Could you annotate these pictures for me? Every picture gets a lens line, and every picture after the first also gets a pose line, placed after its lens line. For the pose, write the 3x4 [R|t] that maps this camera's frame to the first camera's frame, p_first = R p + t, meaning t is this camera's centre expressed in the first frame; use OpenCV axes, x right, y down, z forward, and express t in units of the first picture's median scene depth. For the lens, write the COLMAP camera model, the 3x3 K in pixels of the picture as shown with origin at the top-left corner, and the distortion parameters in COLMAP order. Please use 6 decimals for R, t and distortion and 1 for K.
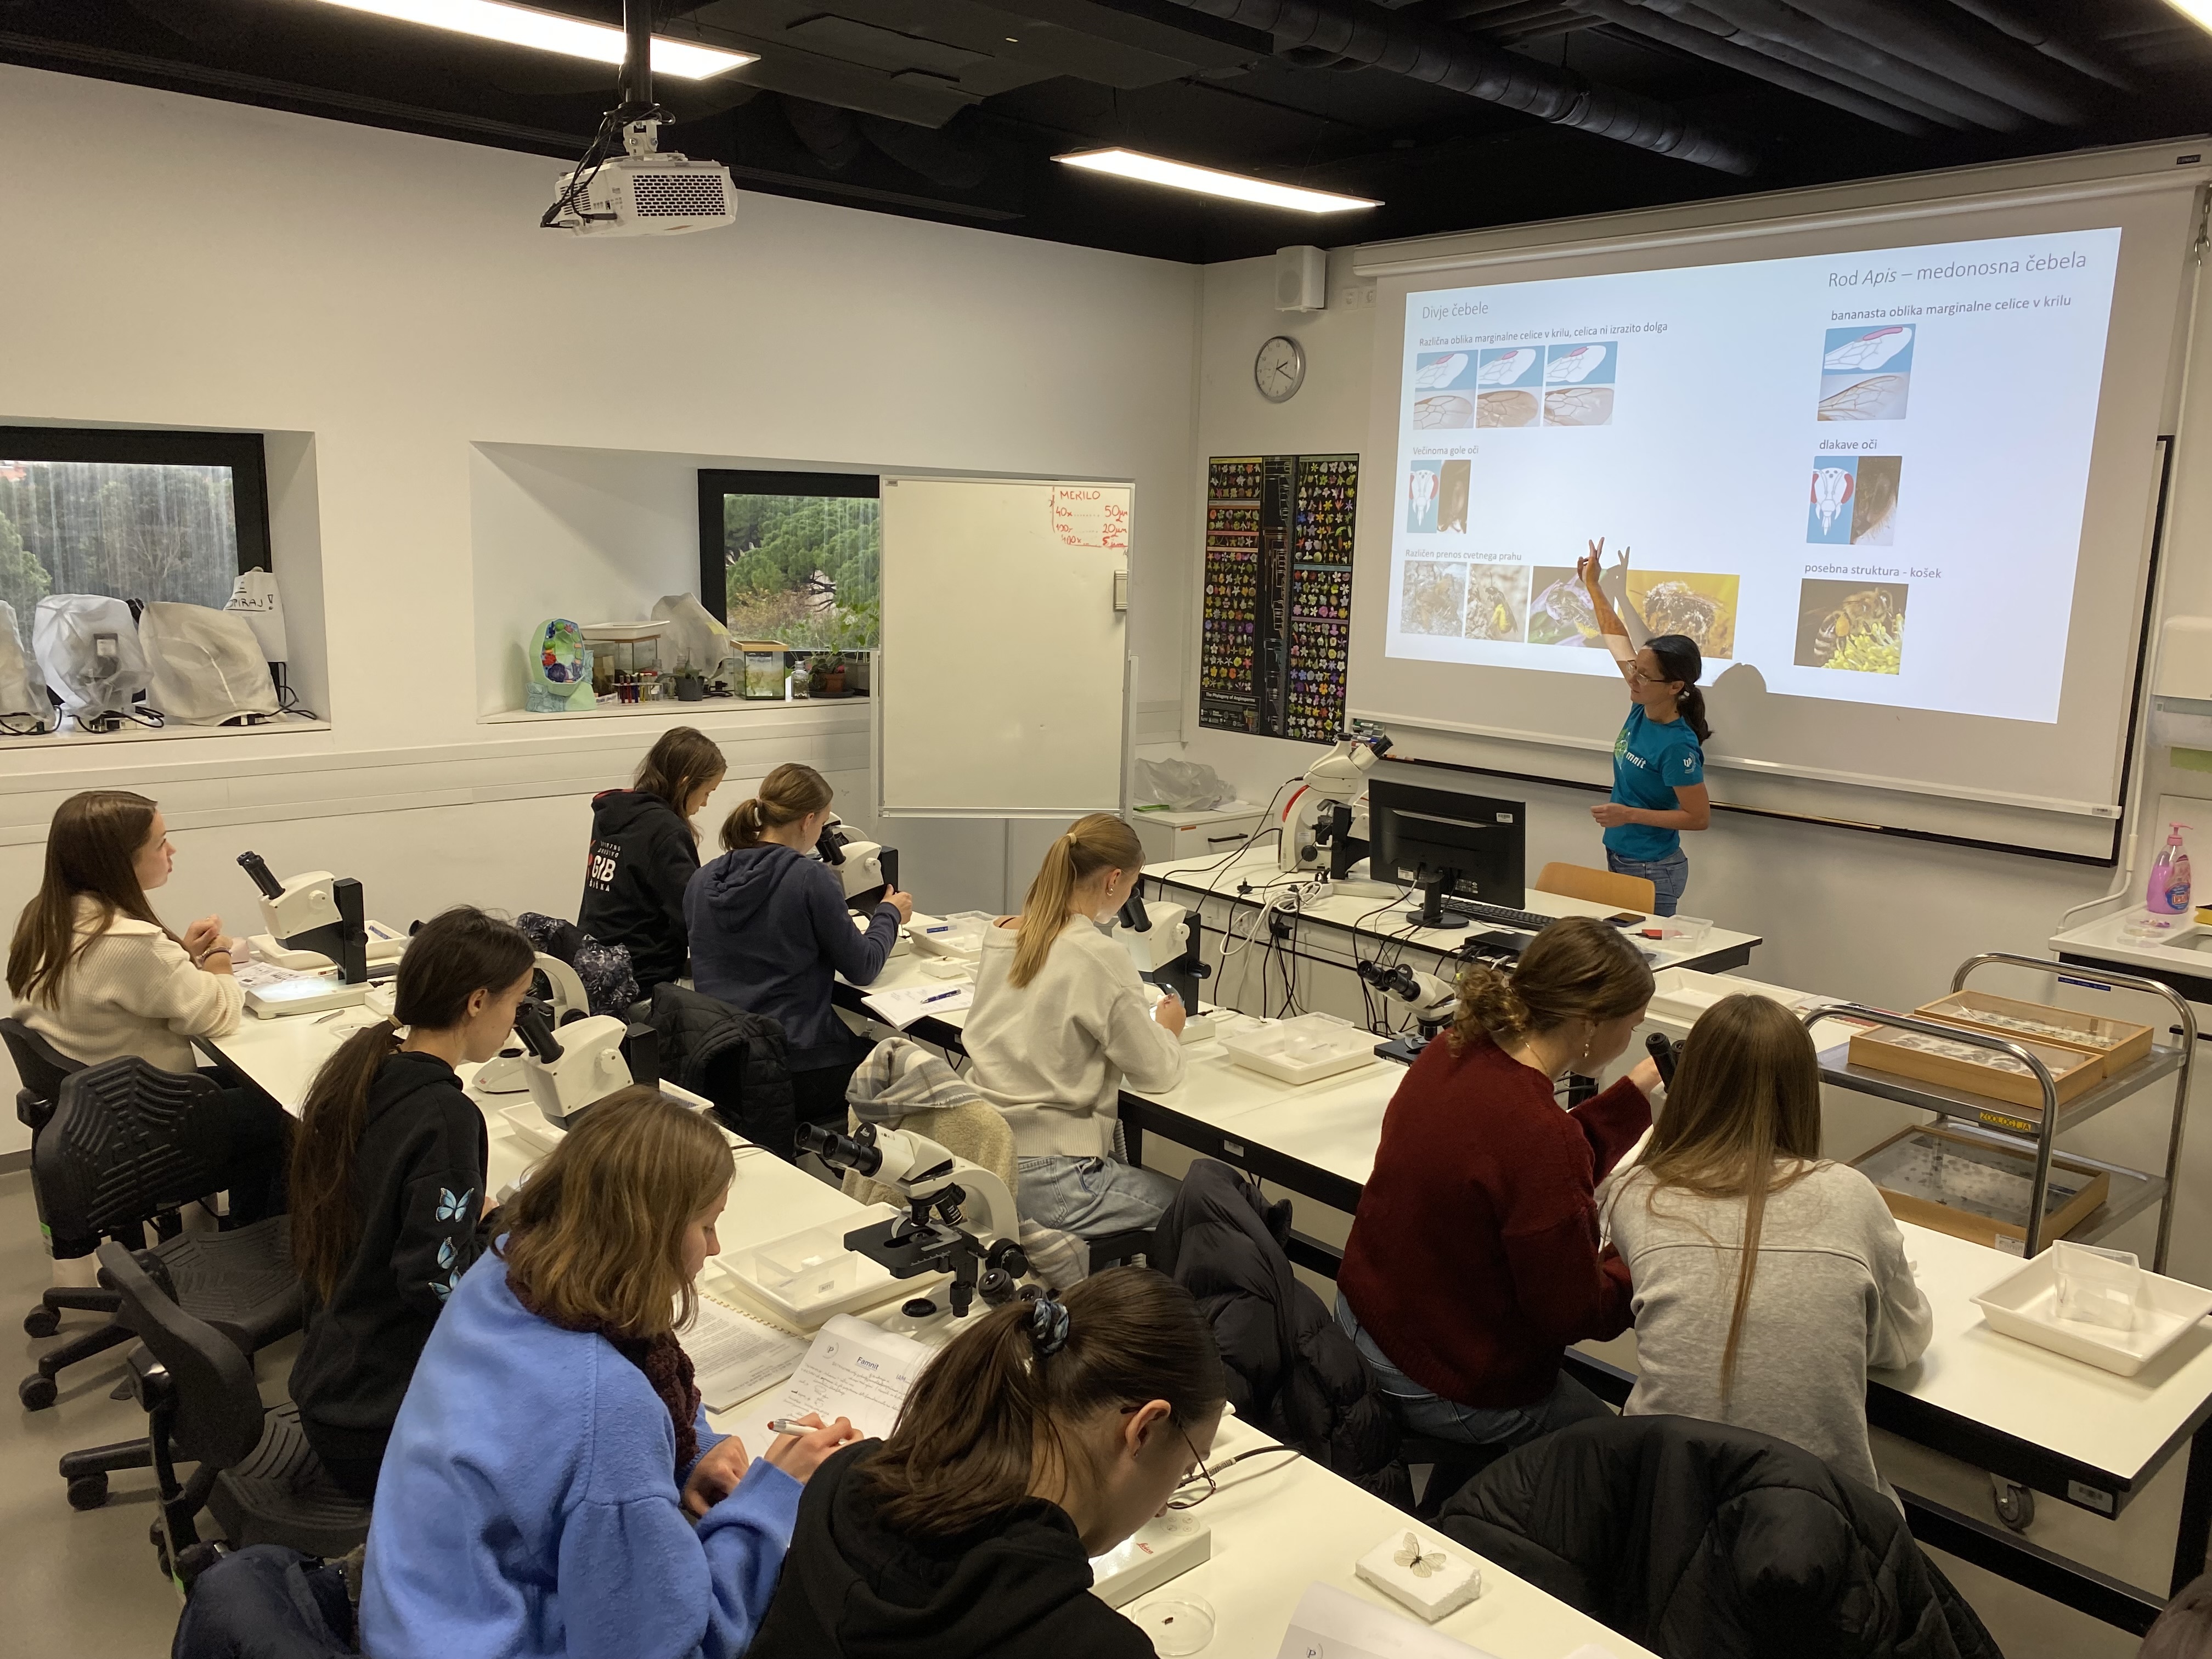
lens RADIAL K [[1651.7, 0, 1104.6], [0, 1651.7, 828.6], [0, 0, 1]] dist [0.012736, -0.000769]
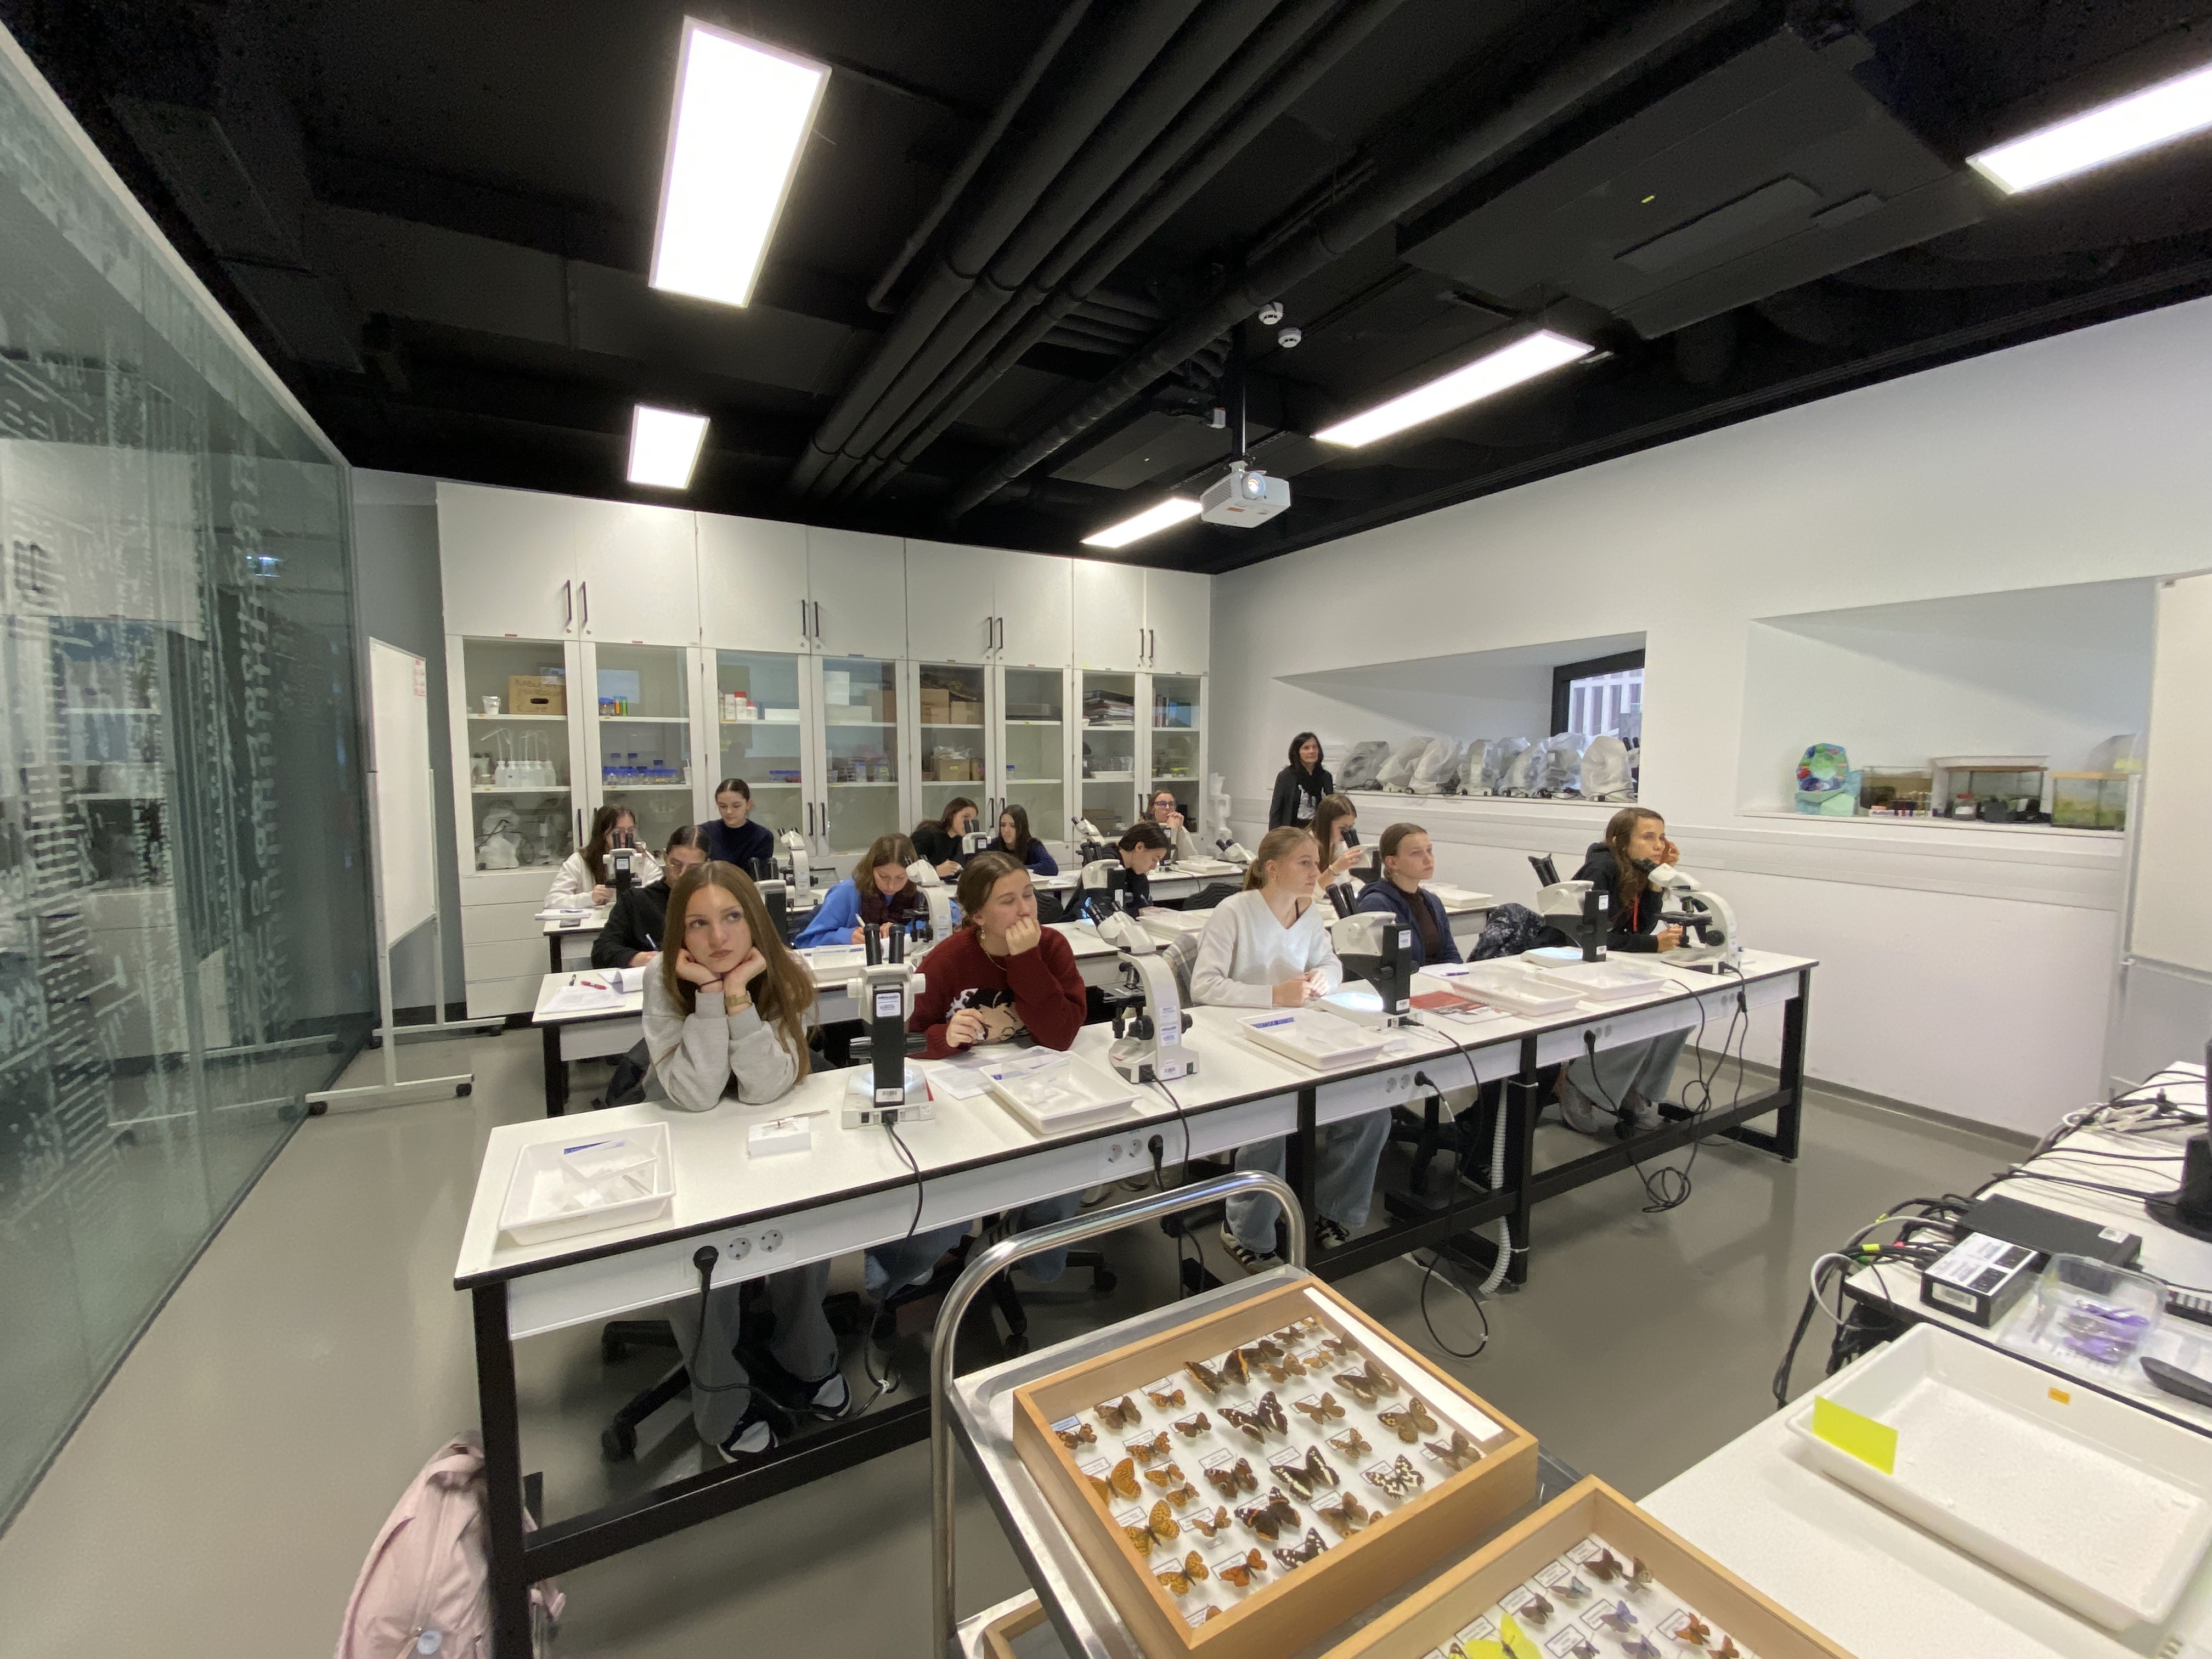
lens RADIAL K [[903.0, 0, 1104.6], [0, 903.0, 829.3], [0, 0, 1]] dist [-0.000275, -0.000024]
pose [[-0.198020, 0.061115, -0.978291, 0.478213], [-0.182051, 0.978396, 0.097972, -0.027858], [0.963144, 0.197499, -0.182616, 0.598882]]
